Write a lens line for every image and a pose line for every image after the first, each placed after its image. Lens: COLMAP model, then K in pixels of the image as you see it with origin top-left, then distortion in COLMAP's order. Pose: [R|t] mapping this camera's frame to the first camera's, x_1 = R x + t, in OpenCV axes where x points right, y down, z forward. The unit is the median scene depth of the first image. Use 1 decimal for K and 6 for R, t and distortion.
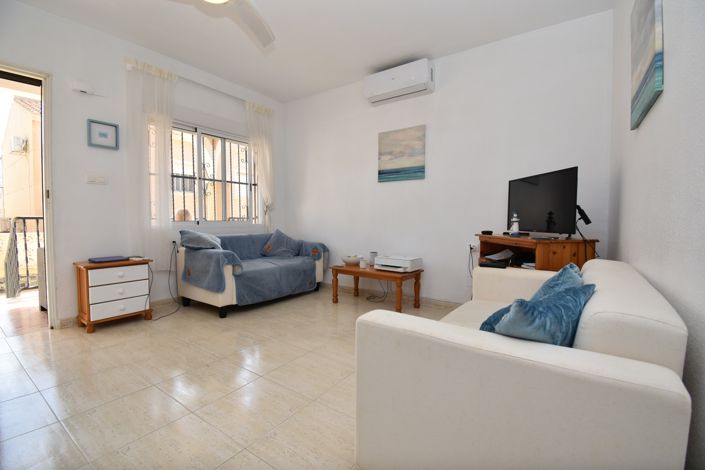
lens RADIAL K [[312.1, 0, 352.2], [0, 312.1, 237.0], [0, 0, 1]] dist [-0.023478, -0.006648]
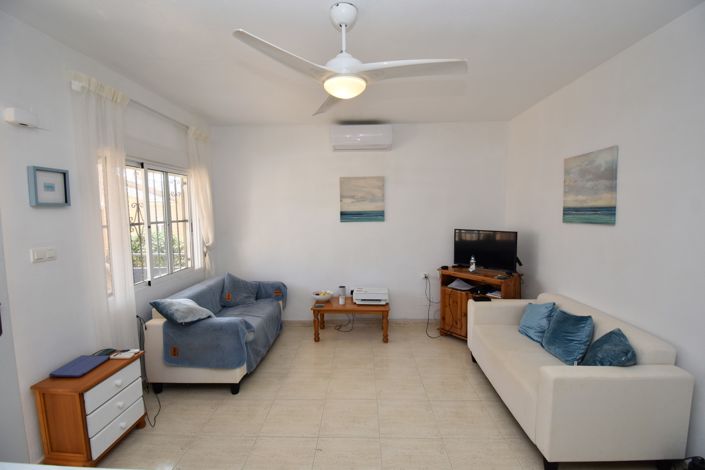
lens RADIAL K [[312.1, 0, 367.3], [0, 312.1, 232.5], [0, 0, 1]] dist [-0.023478, -0.006648]
pose [[0.823649, -0.051957, 0.564715, -0.492412], [0.043614, 0.998648, 0.028270, -0.177912], [-0.565421, 0.001345, 0.824801, 0.045965]]
